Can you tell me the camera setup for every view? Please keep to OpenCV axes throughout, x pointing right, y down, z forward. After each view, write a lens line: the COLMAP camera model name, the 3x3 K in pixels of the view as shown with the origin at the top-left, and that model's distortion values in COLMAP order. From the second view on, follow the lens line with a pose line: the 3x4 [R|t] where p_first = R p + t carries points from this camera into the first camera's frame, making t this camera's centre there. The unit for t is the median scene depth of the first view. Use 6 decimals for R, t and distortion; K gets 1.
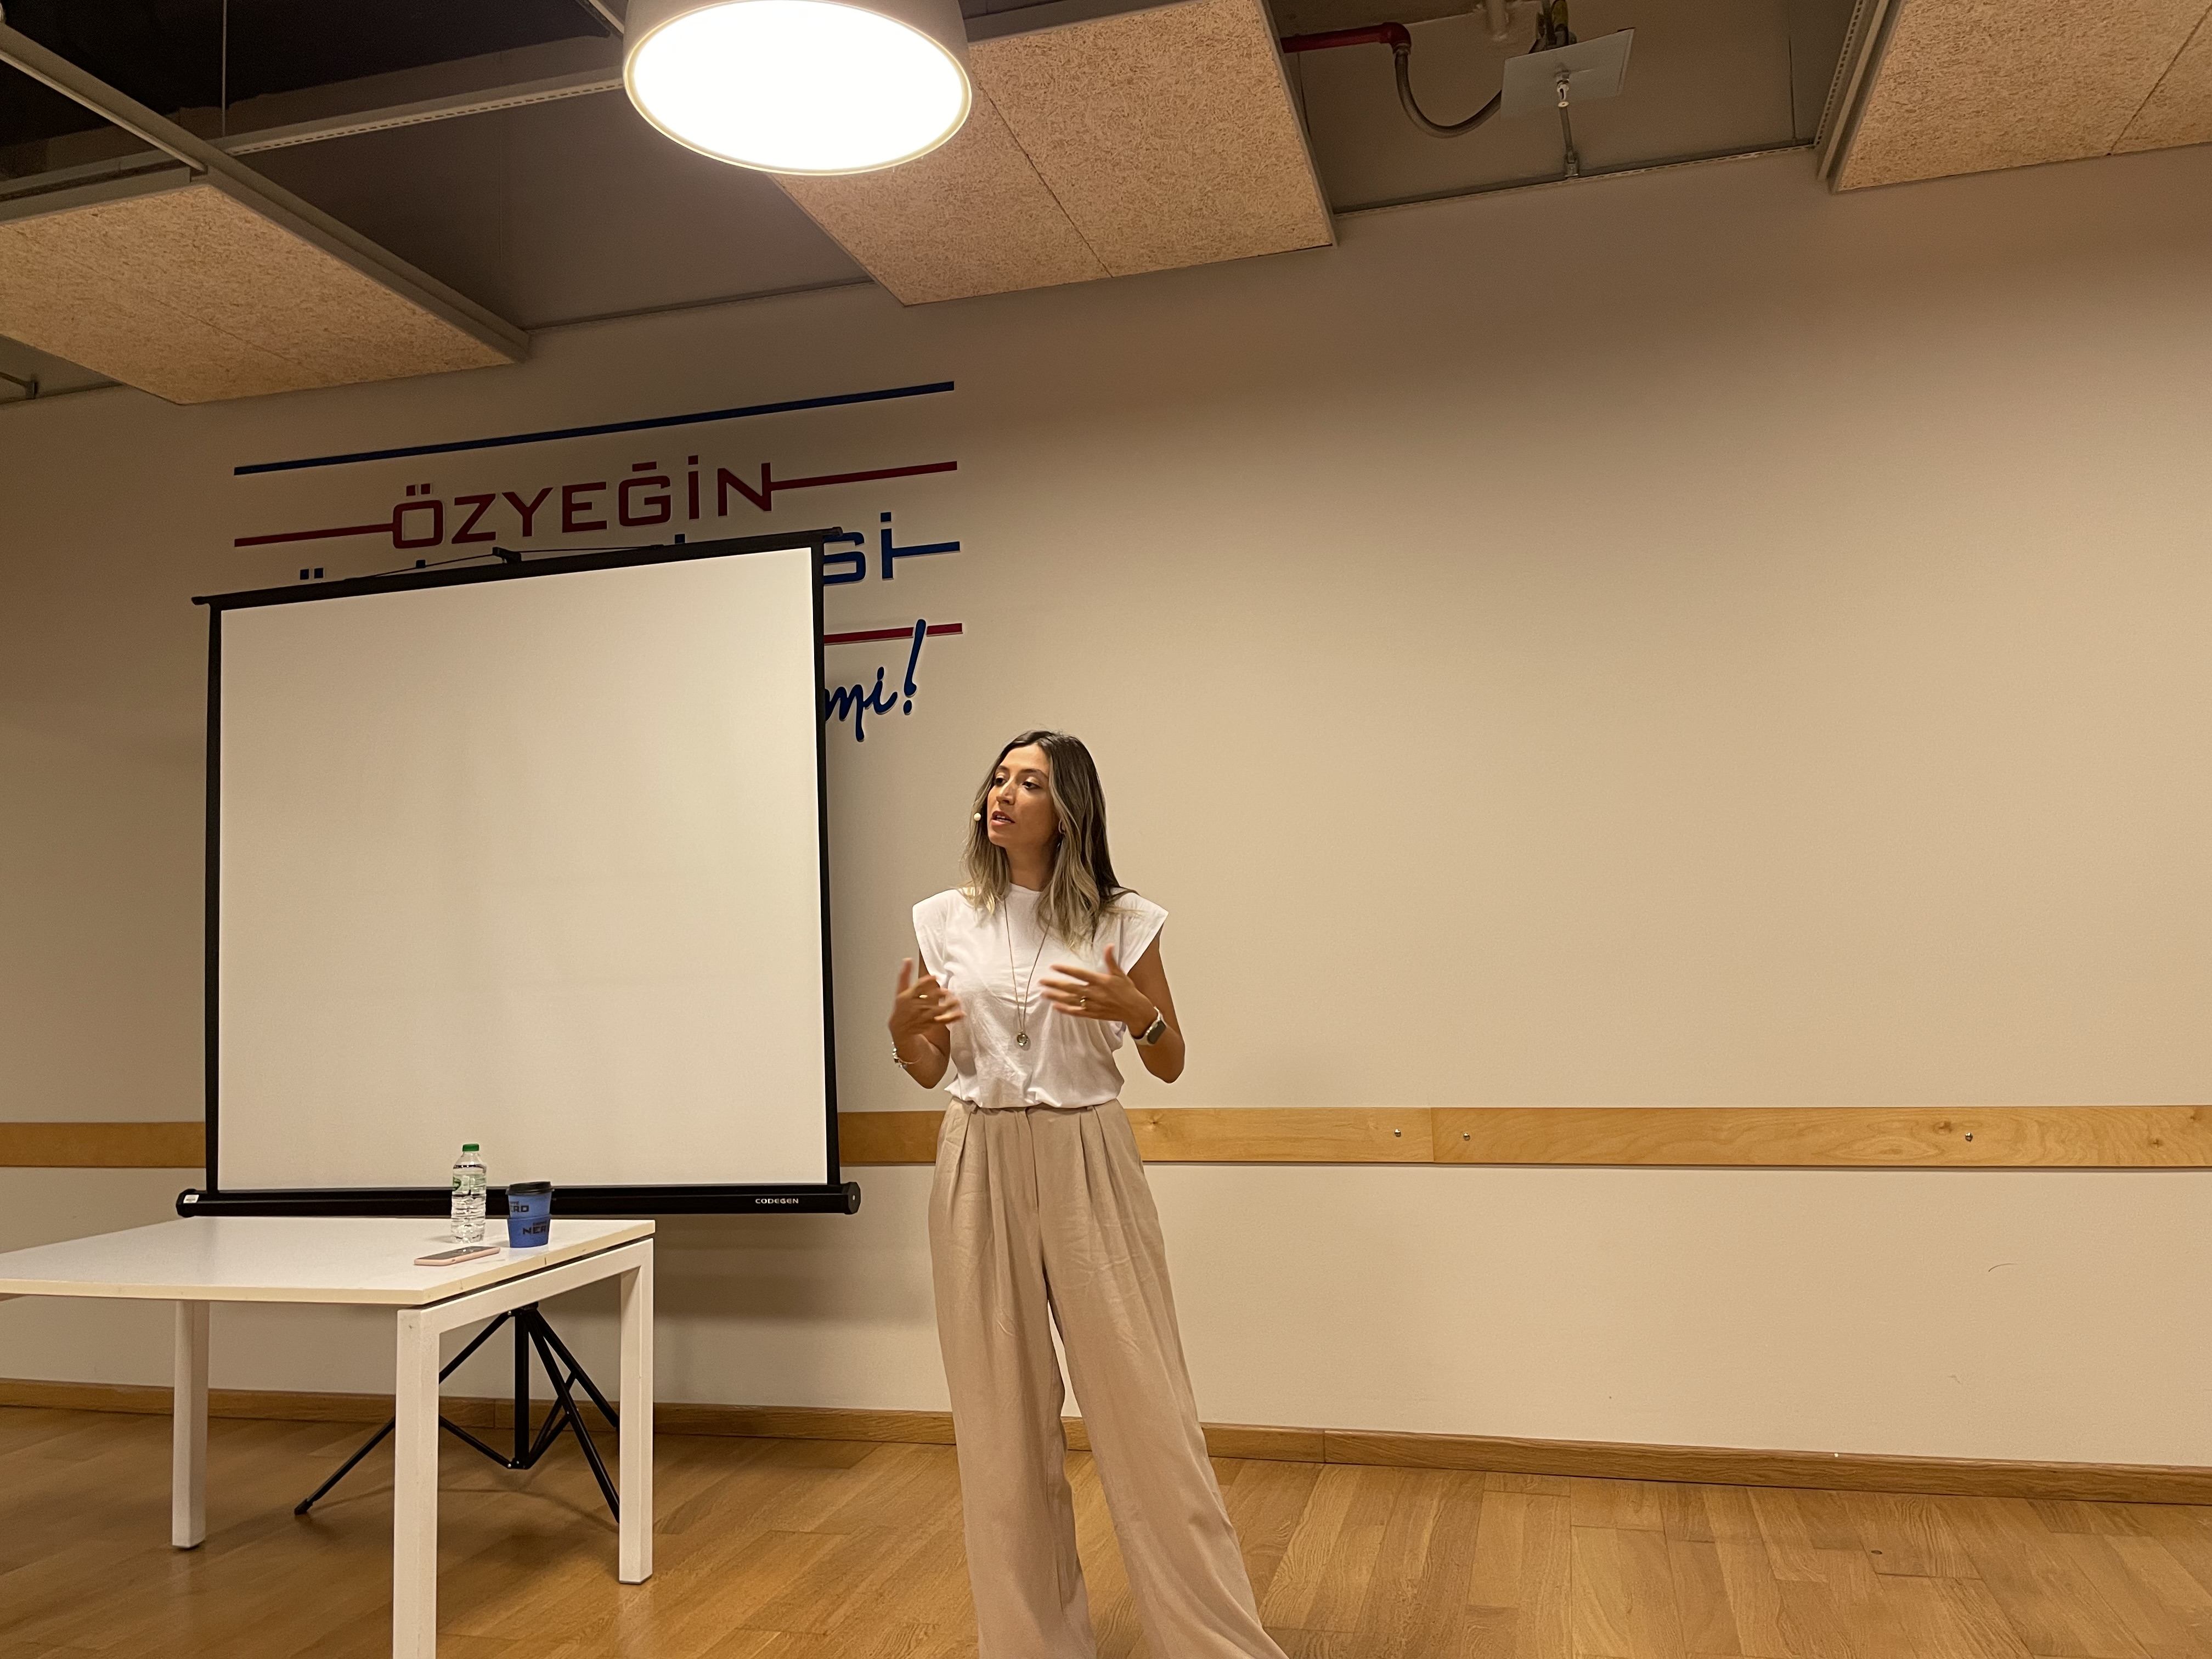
lens RADIAL K [[1708.0, 0, 1106.0], [0, 1708.0, 829.5], [0, 0, 1]] dist [0.044462, -0.006585]
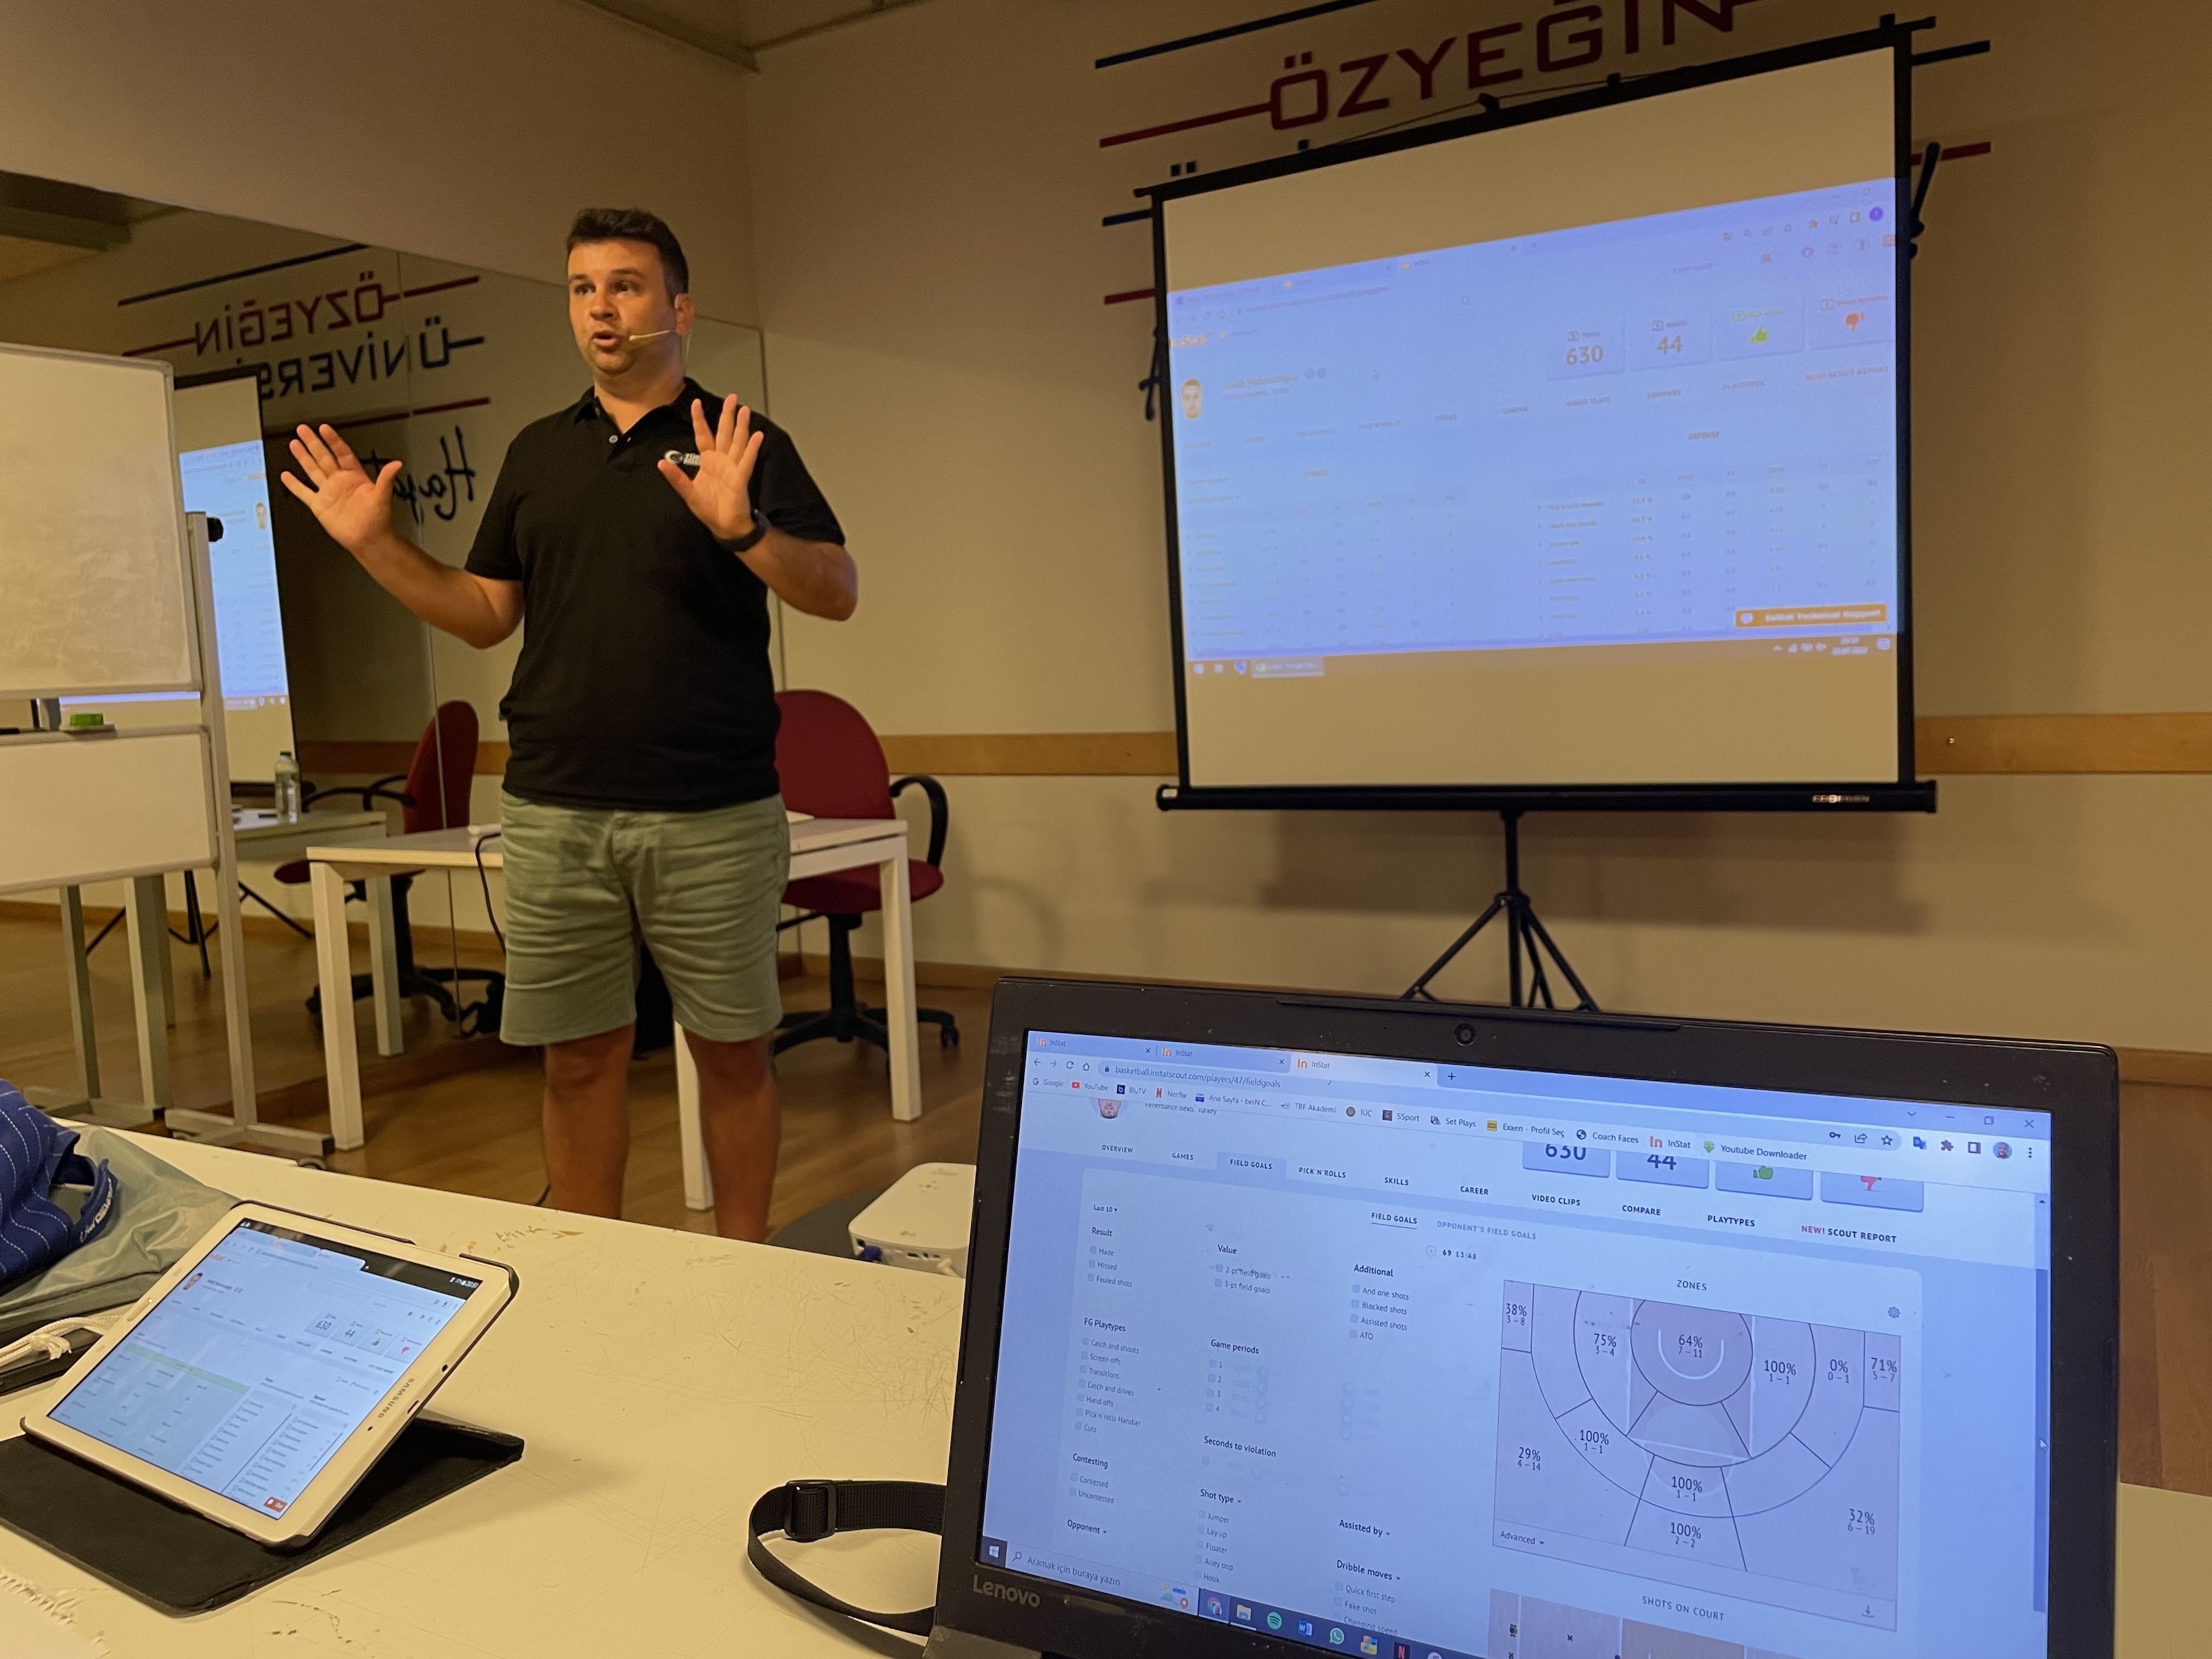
lens RADIAL K [[1708.0, 0, 1106.0], [0, 1708.0, 829.5], [0, 0, 1]] dist [0.044462, -0.006585]
pose [[0.963063, 0.017191, -0.268726, -0.248702], [0.035846, 0.980893, 0.191218, 0.030850], [0.266879, -0.193788, 0.944045, 0.007462]]
